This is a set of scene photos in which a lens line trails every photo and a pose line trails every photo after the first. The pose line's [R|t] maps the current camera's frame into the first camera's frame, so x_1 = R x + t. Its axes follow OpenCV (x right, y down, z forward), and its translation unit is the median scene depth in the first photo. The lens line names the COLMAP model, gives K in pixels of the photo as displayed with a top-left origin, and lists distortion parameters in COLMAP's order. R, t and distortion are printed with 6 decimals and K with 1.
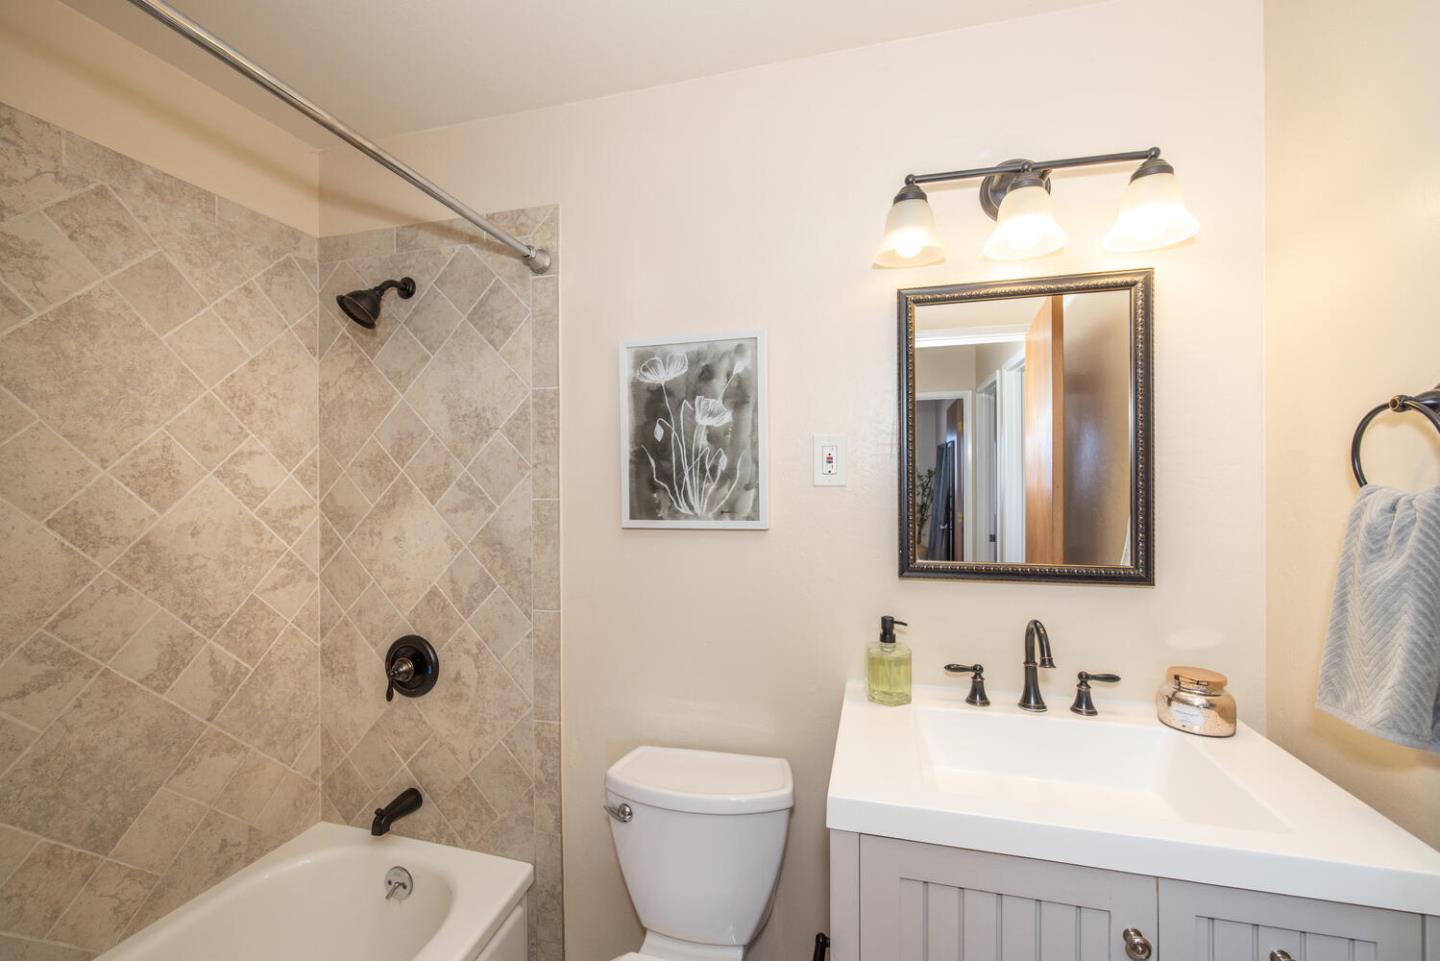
lens RADIAL K [[602.2, 0, 720.0], [0, 602.2, 480.5], [0, 0, 1]] dist [-0.000240, -0.000165]
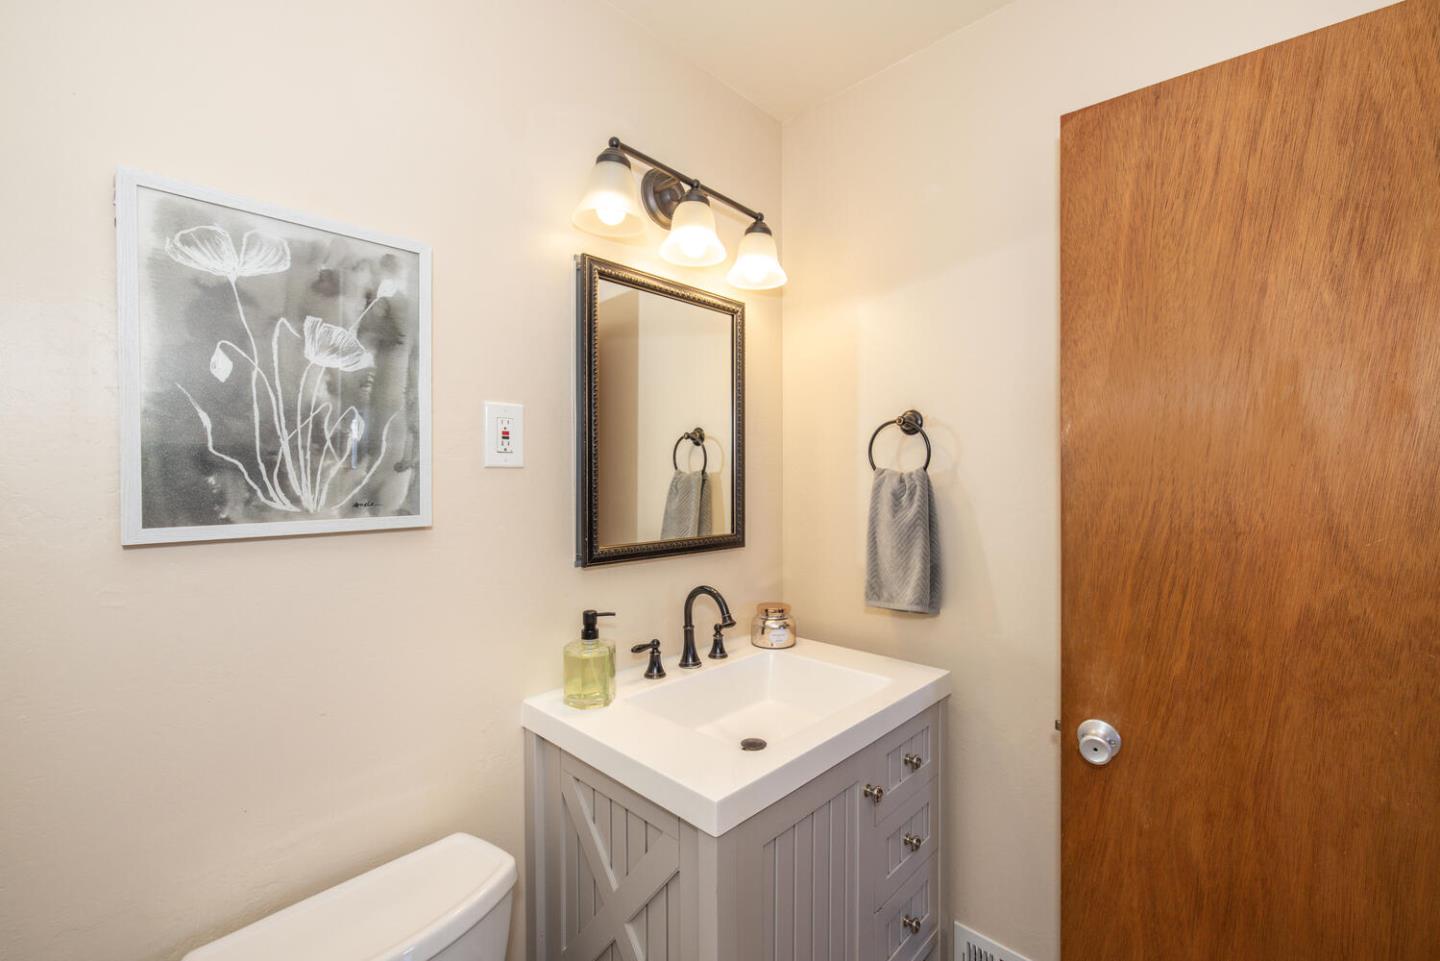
lens RADIAL K [[602.2, 0, 720.0], [0, 602.2, 480.5], [0, 0, 1]] dist [-0.000240, -0.000165]
pose [[0.480768, 0.000512, 0.876848, -0.376941], [0.000430, 1.000000, -0.000820, 0.026799], [-0.876848, 0.000771, 0.480768, 0.347927]]
